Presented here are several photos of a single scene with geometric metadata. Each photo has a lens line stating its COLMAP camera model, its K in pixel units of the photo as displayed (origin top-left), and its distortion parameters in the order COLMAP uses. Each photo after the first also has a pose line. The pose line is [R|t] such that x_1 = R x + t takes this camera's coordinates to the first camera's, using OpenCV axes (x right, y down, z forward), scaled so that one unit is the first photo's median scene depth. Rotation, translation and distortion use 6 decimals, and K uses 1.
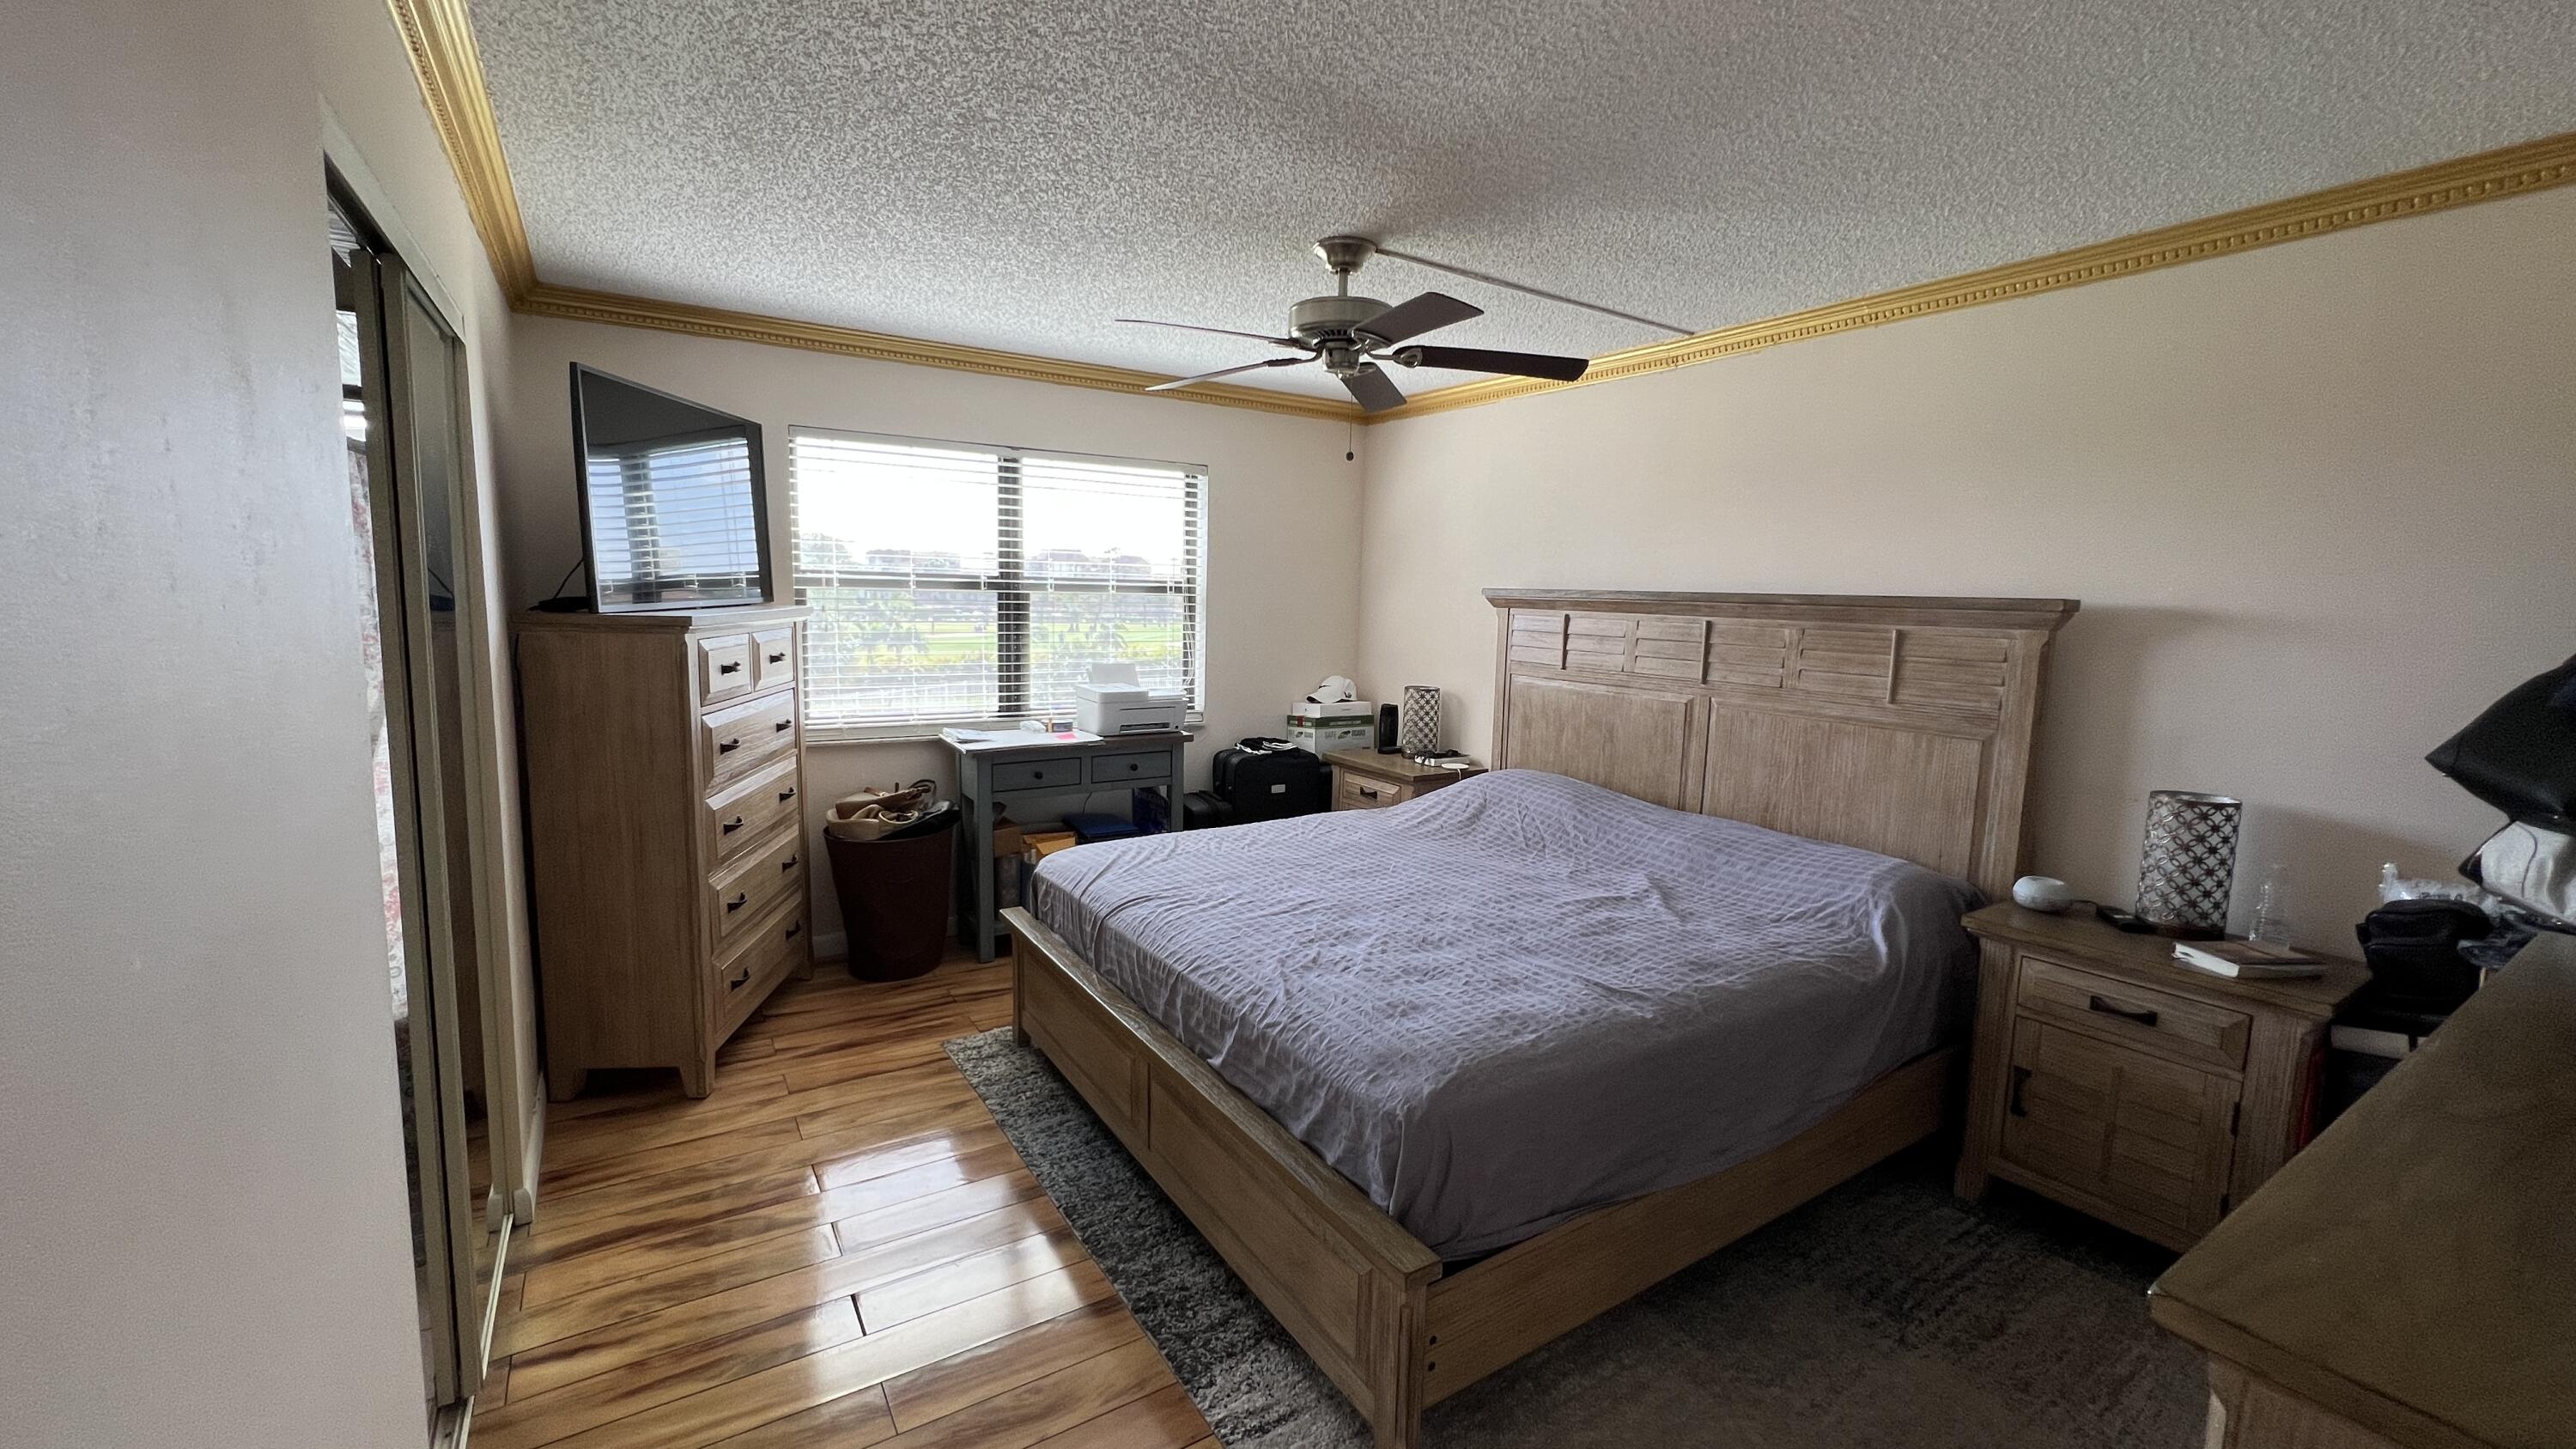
lens RADIAL K [[1031.0, 0, 1272.7], [0, 1031.0, 719.9], [0, 0, 1]] dist [-0.000254, 0.000008]
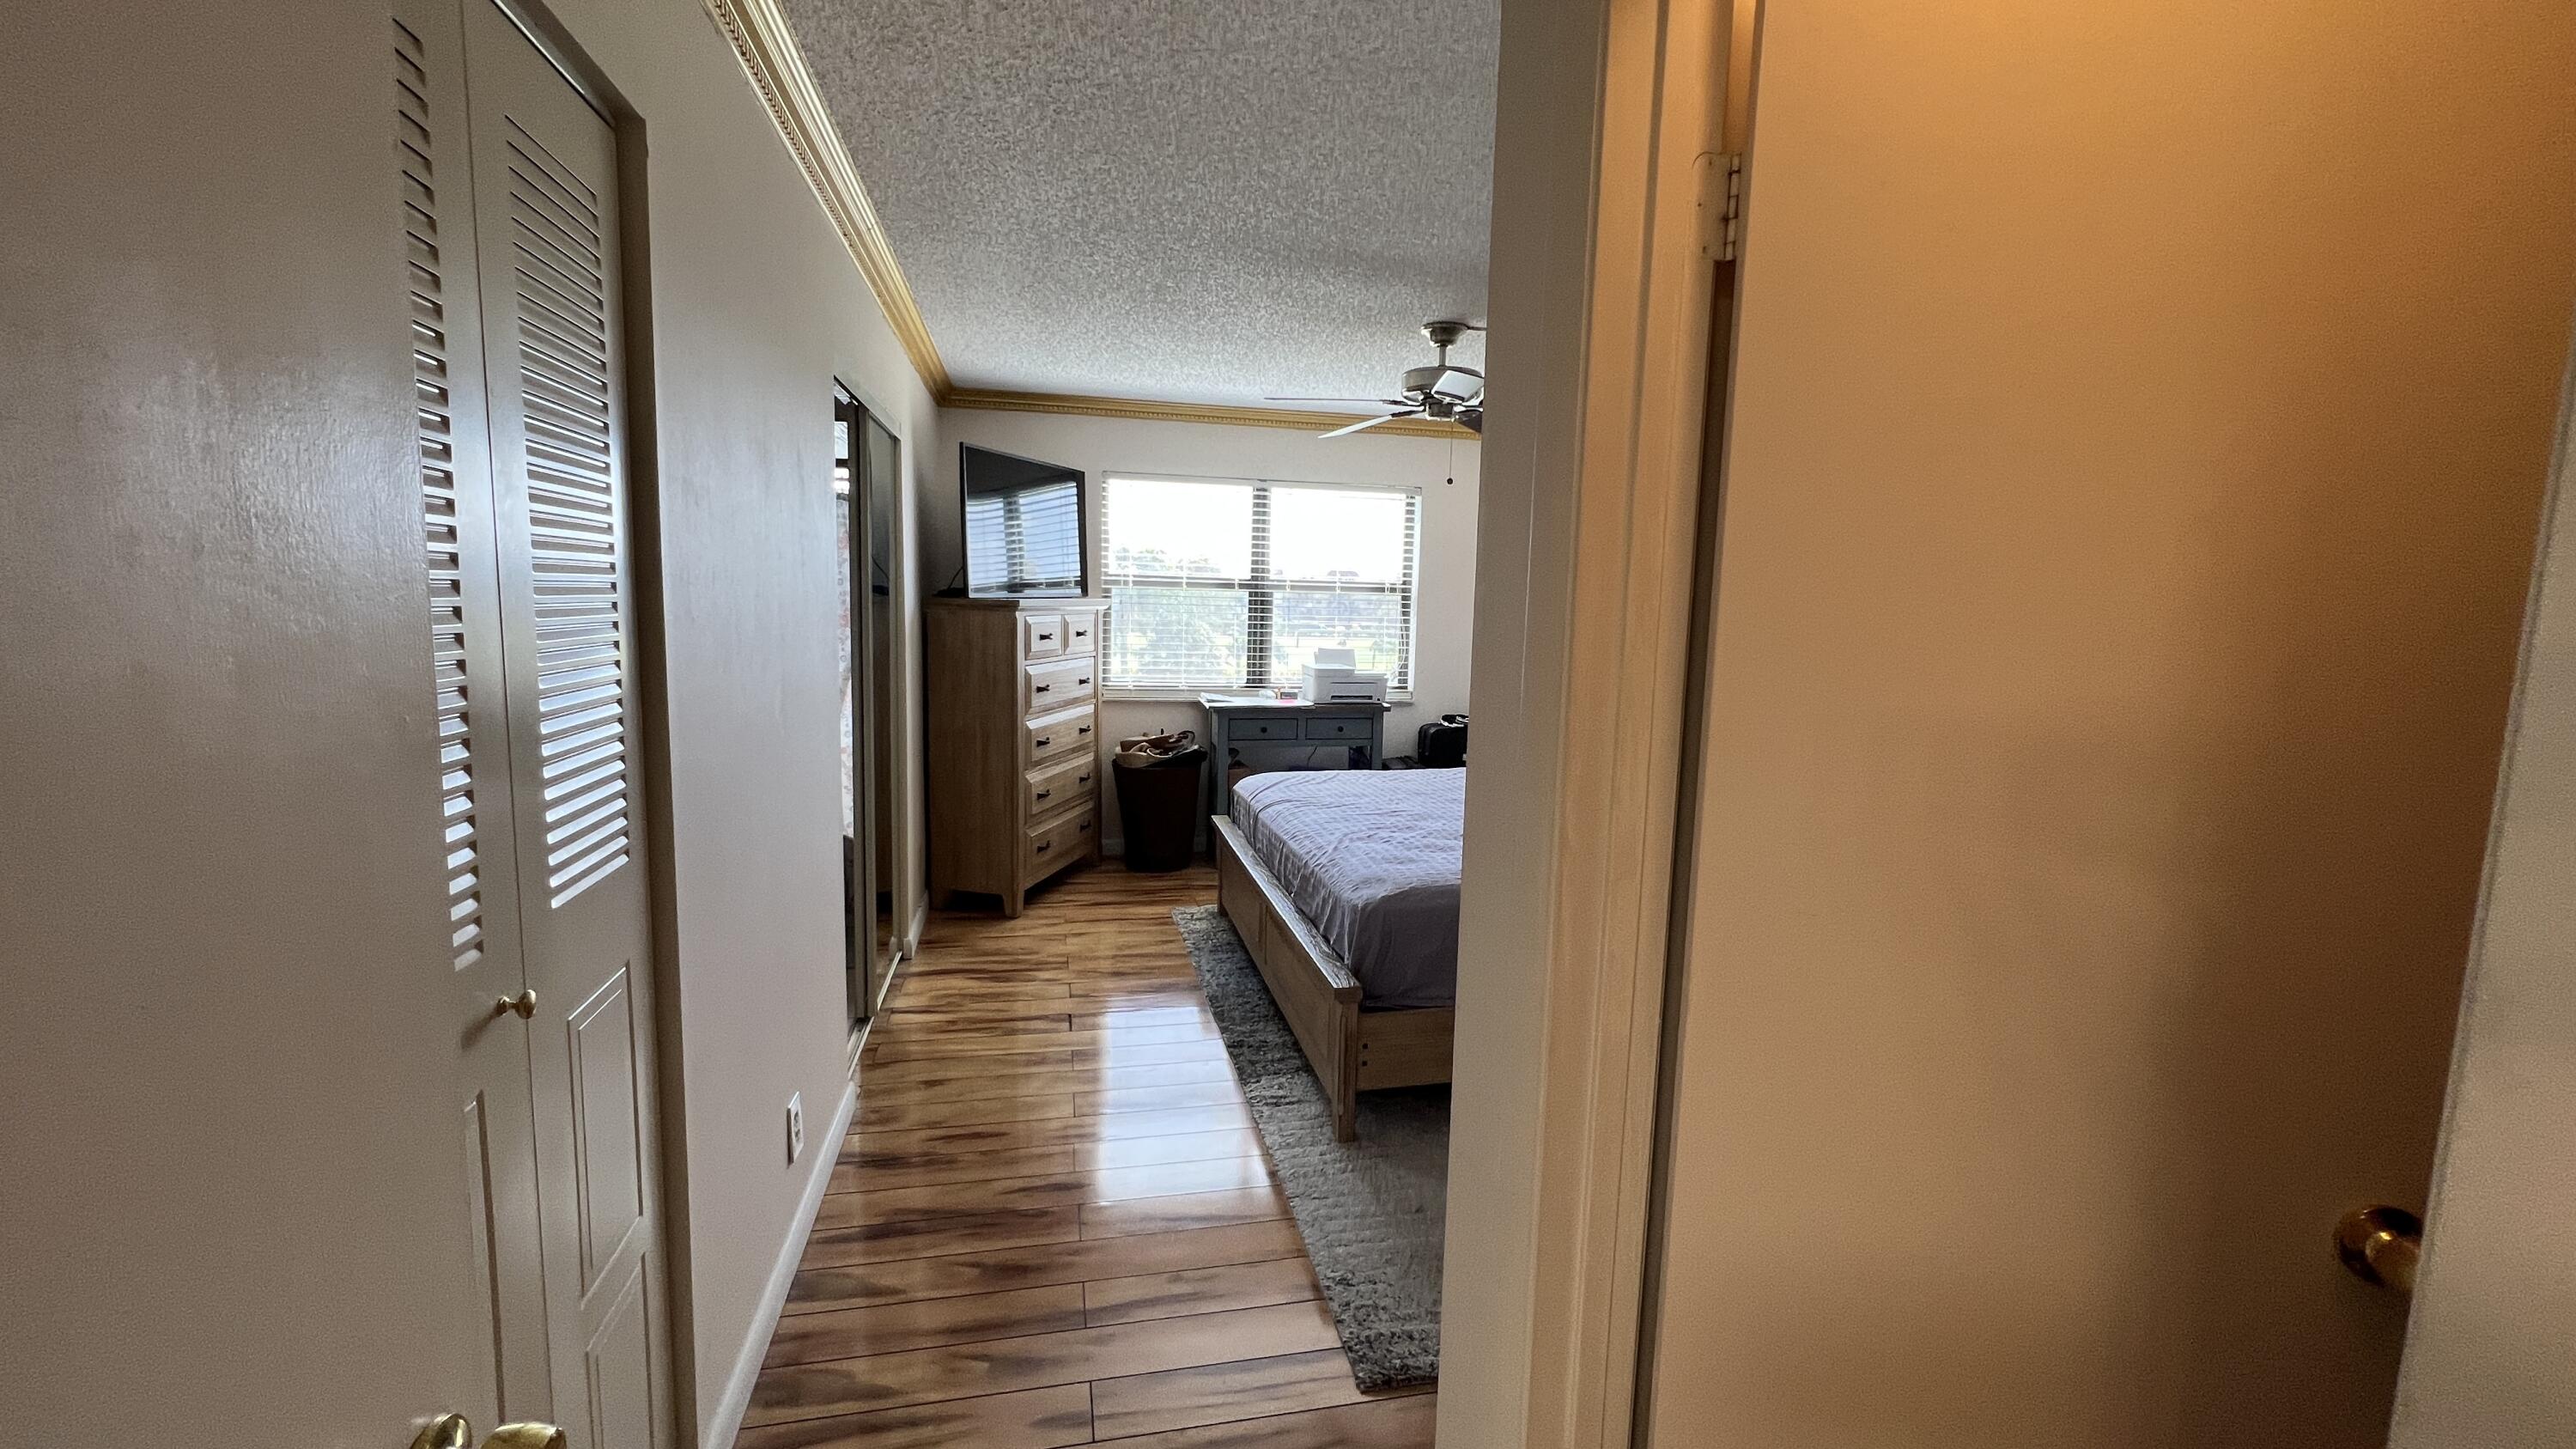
lens RADIAL K [[1031.0, 0, 1272.7], [0, 1031.0, 719.9], [0, 0, 1]] dist [-0.000254, 0.000008]
pose [[0.940058, 0.040036, -0.338656, 0.259999], [-0.045698, 0.998917, -0.008759, 0.060257], [0.337938, 0.023709, 0.940870, -0.260883]]
